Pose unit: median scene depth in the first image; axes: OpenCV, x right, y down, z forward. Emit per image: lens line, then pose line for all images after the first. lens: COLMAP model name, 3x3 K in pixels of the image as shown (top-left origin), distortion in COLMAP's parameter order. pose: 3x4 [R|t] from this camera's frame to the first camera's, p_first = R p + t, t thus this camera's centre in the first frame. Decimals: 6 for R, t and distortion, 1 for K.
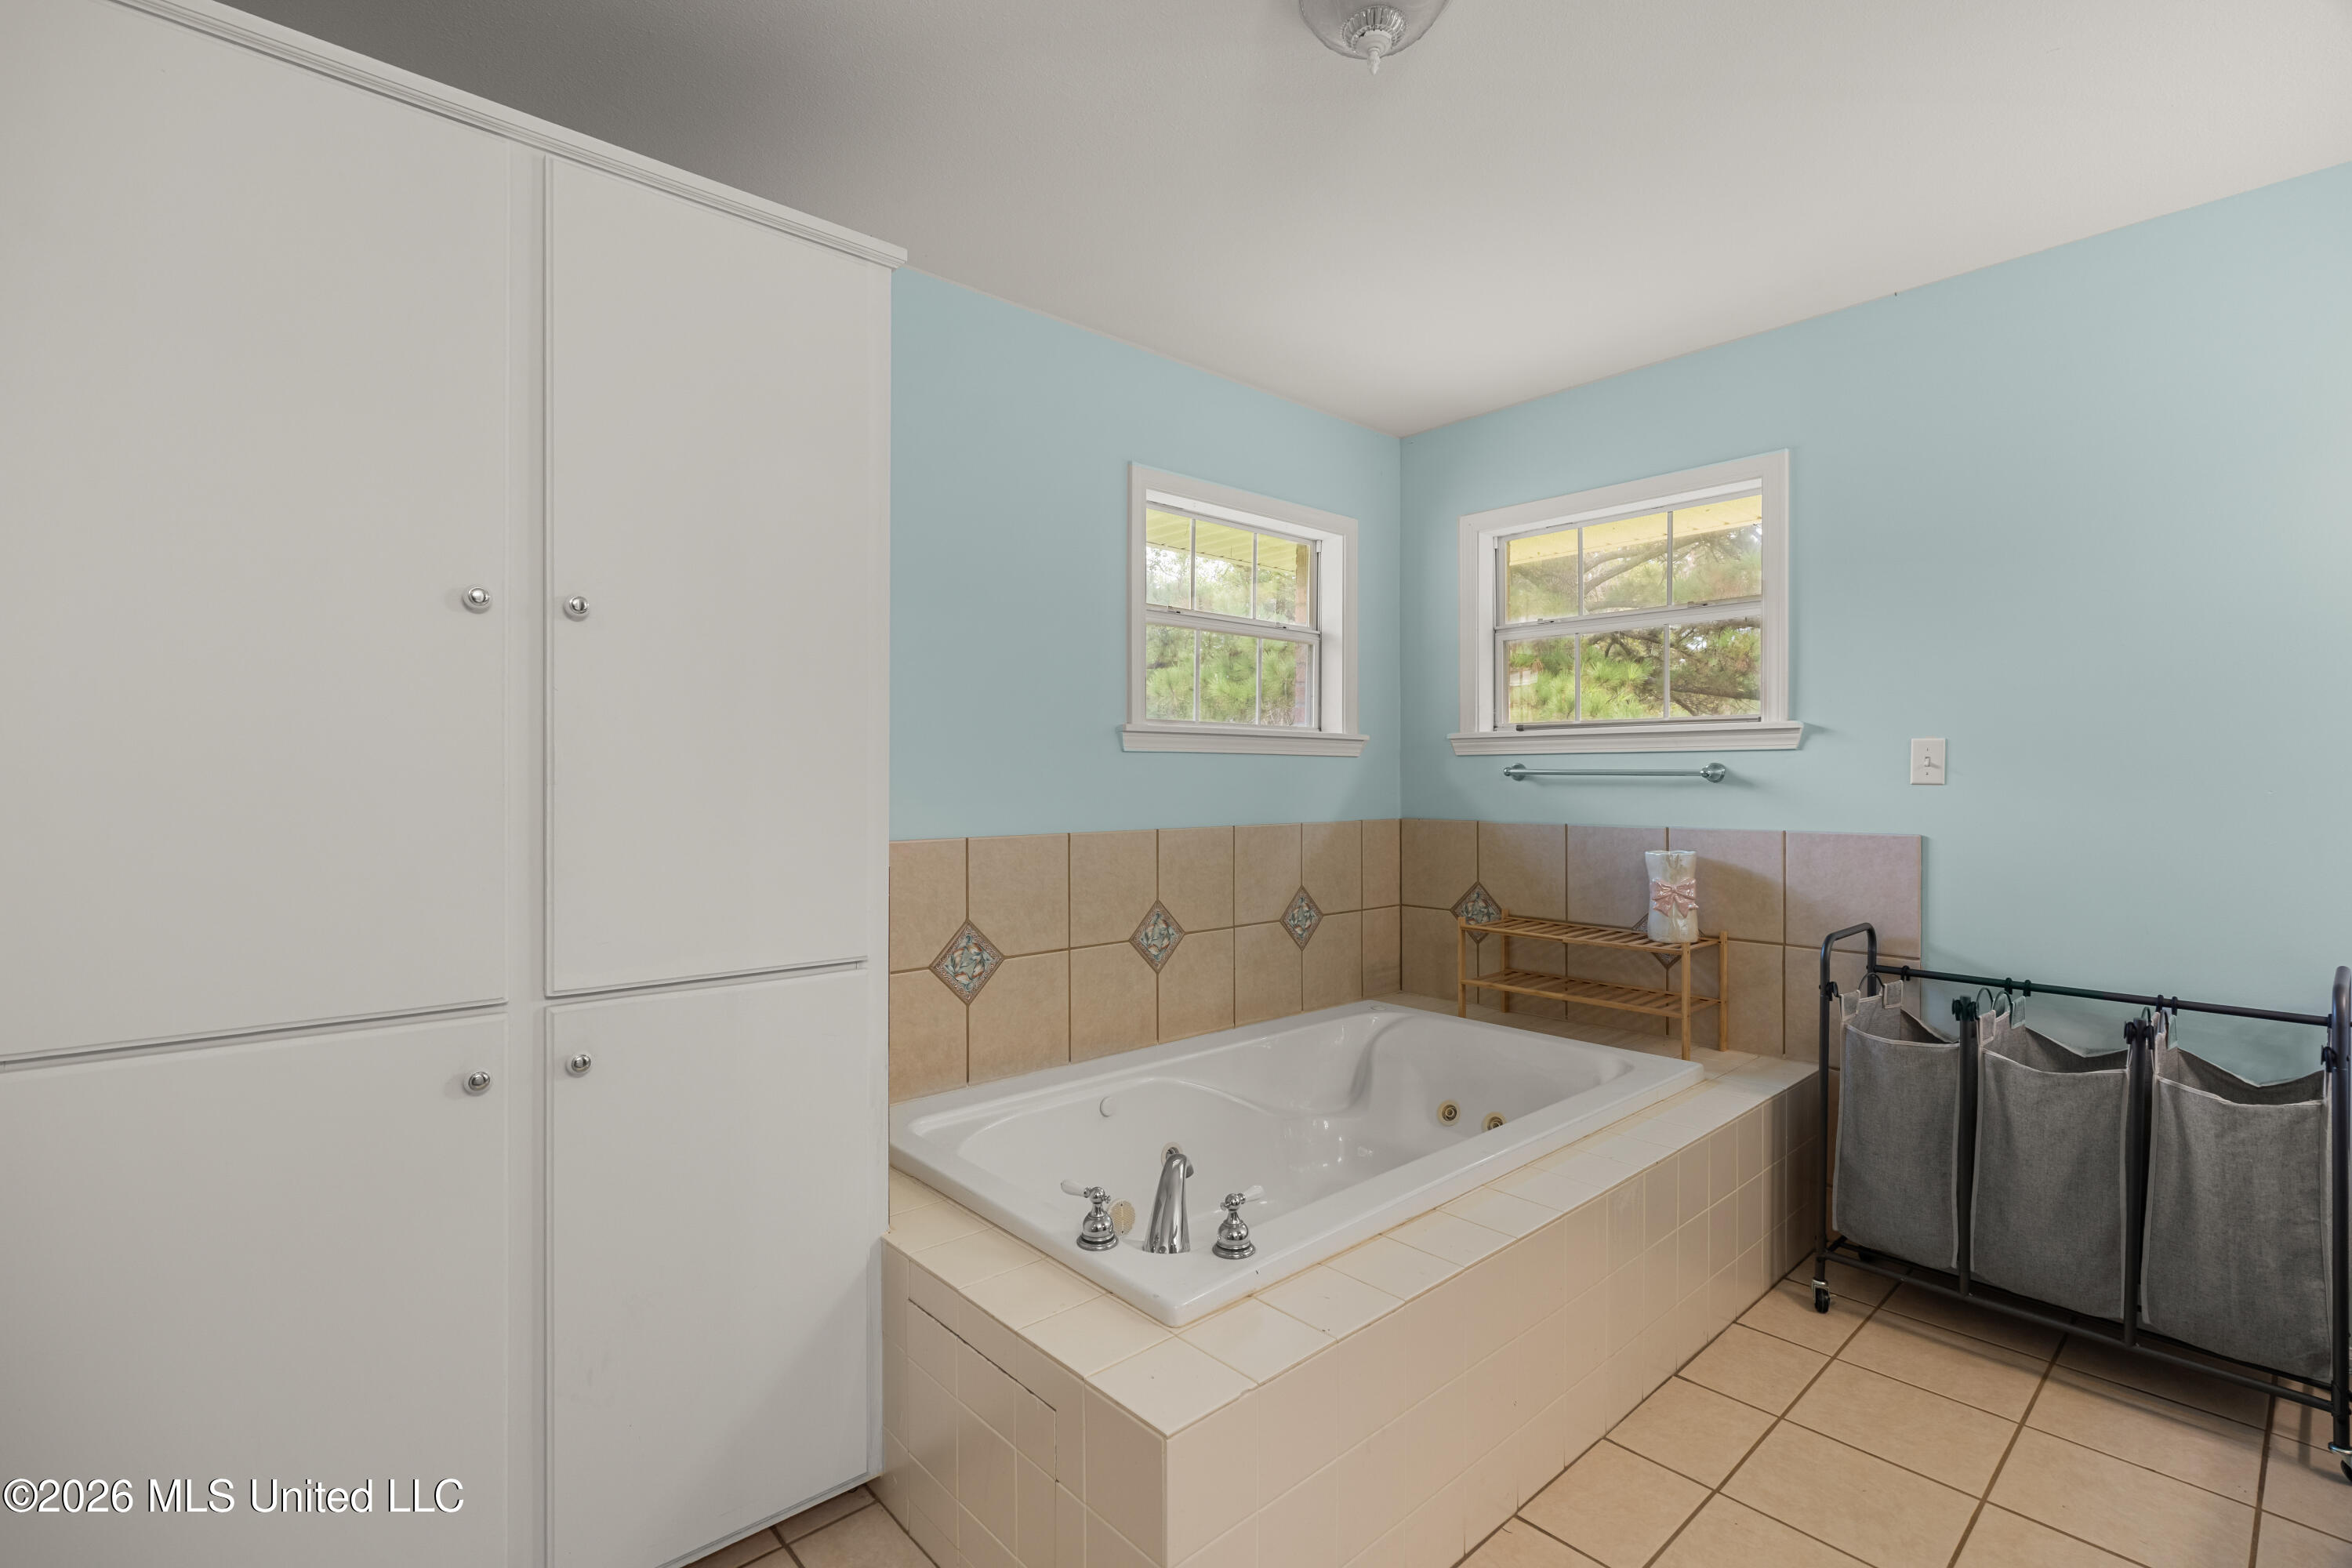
lens RADIAL K [[1055.1, 0, 1156.1], [0, 1055.1, 786.6], [0, 0, 1]] dist [-0.007500, 0.002274]
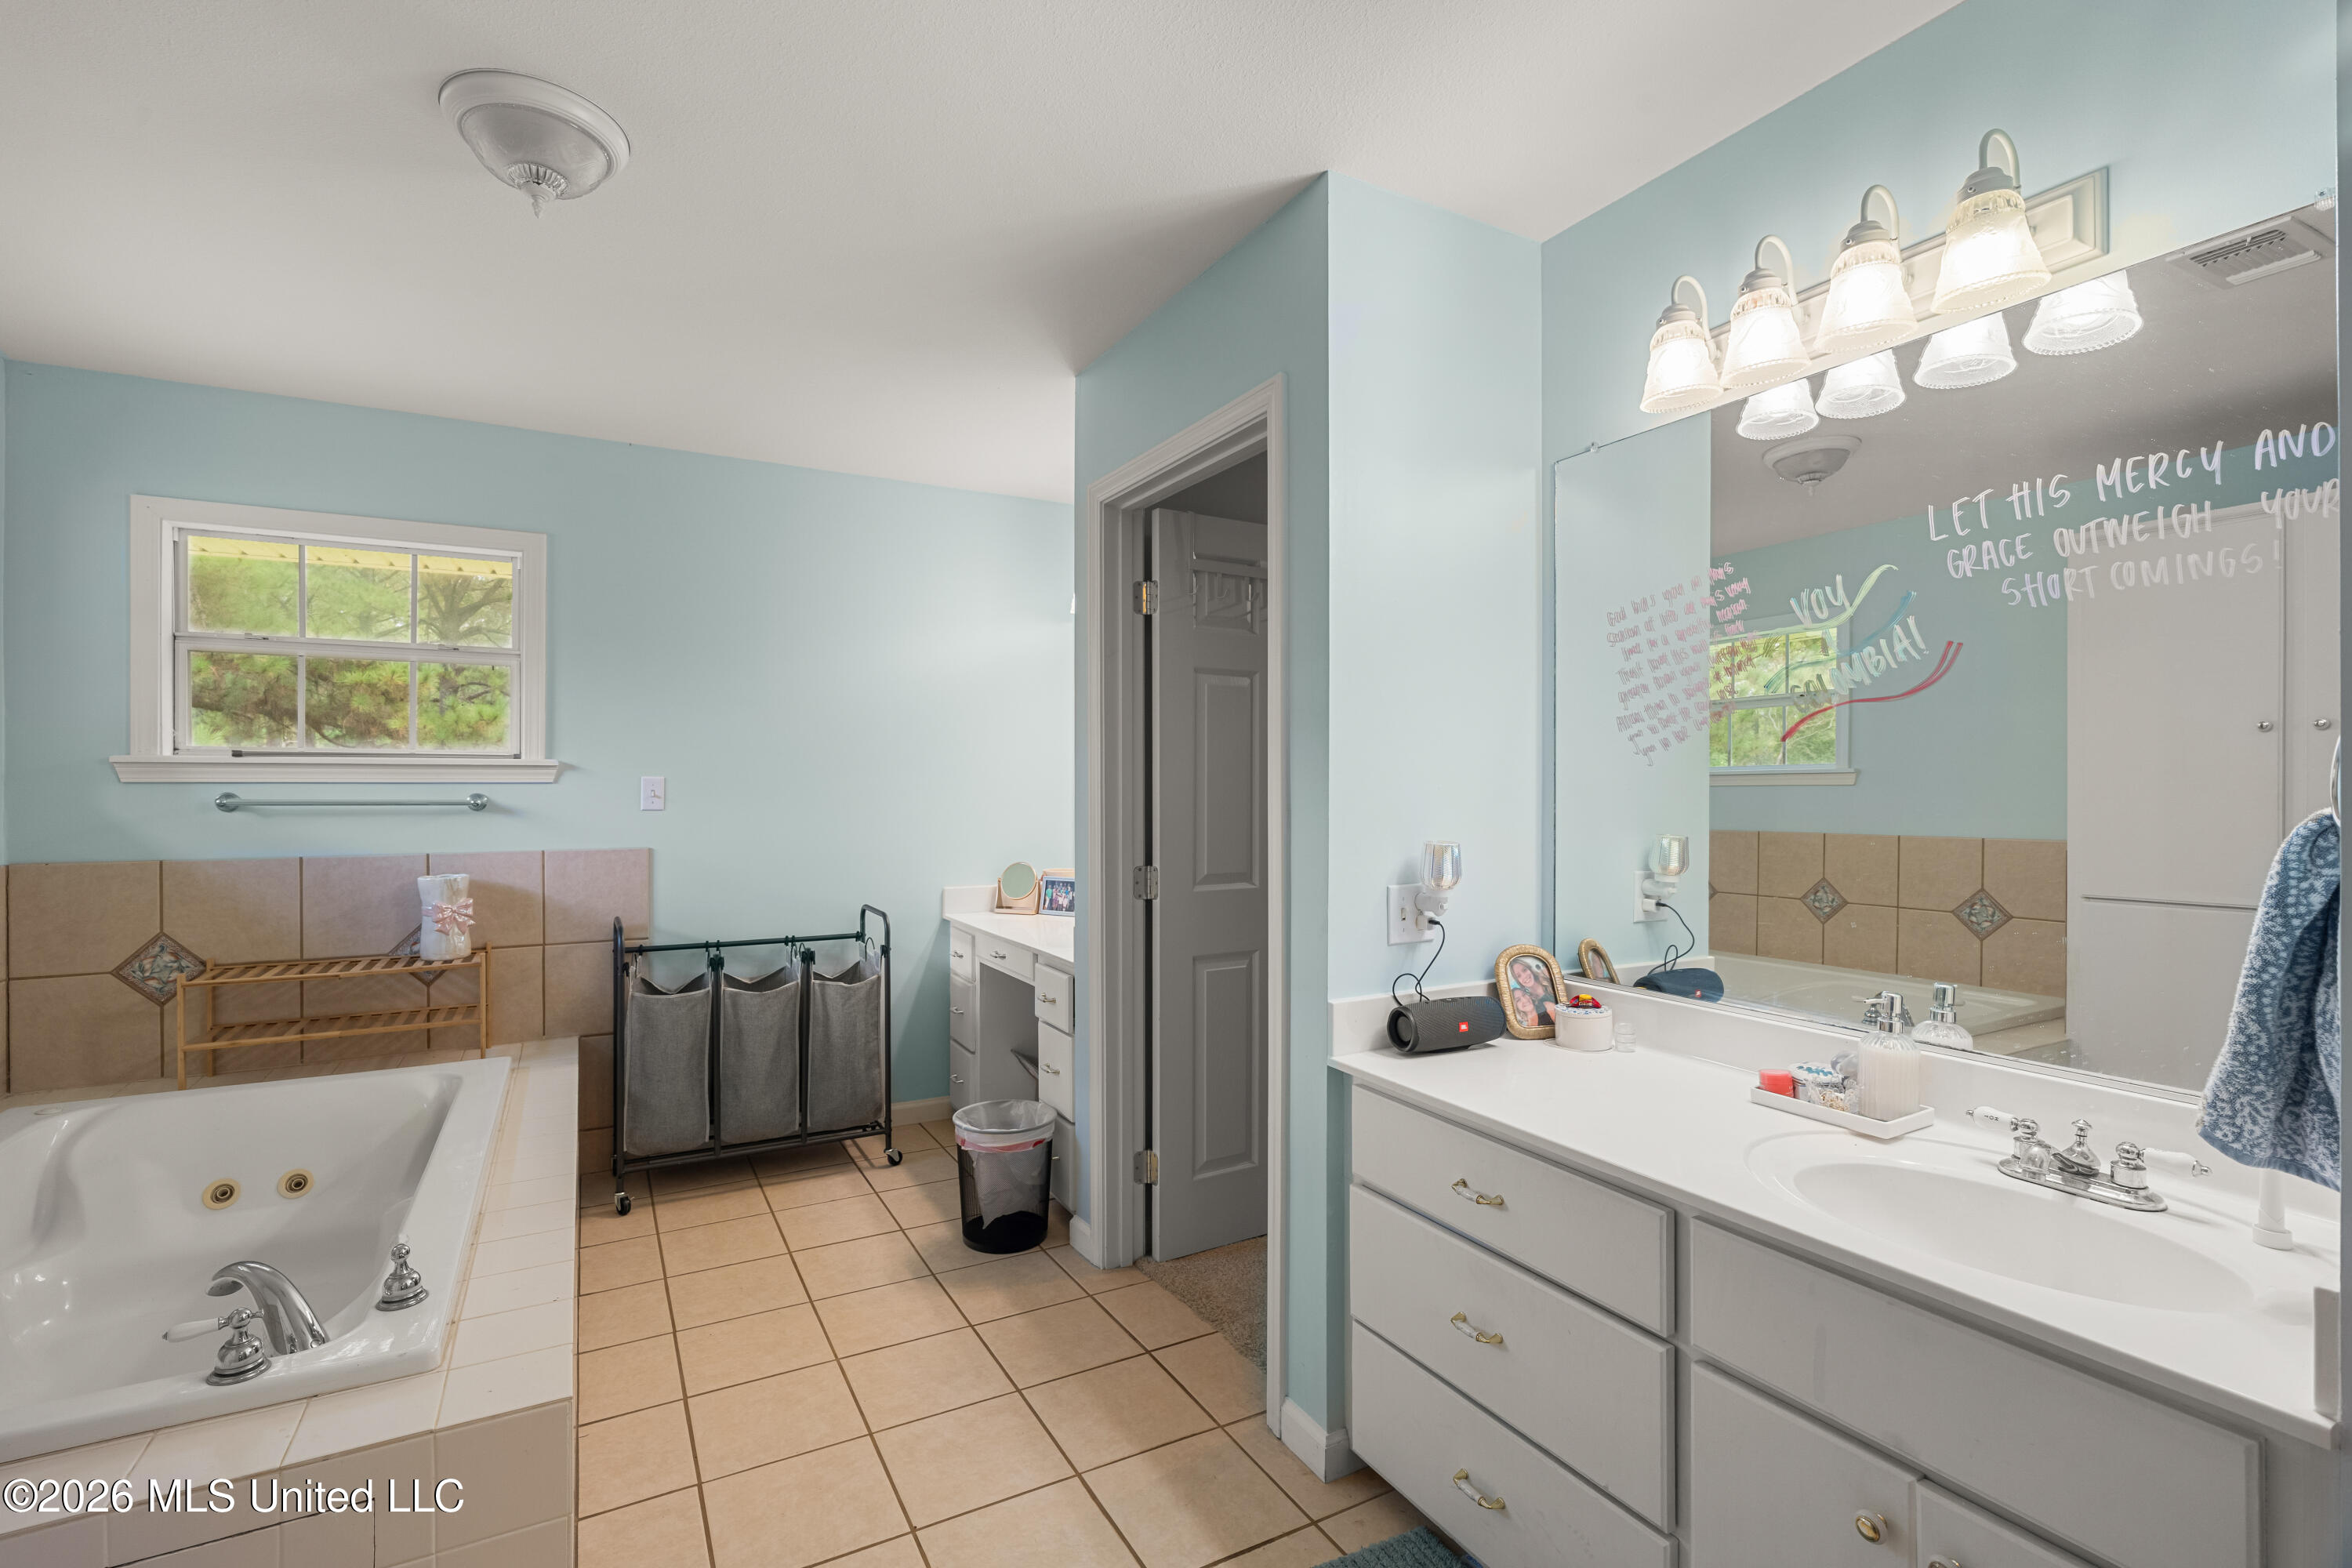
lens RADIAL K [[1055.1, 0, 1164.4], [0, 1055.1, 790.1], [0, 0, 1]] dist [-0.007500, 0.002274]
pose [[0.221106, -0.003166, 0.975245, -0.452217], [0.009442, 0.999955, 0.001106, -0.023148], [-0.975204, 0.008964, 0.221126, 0.043183]]
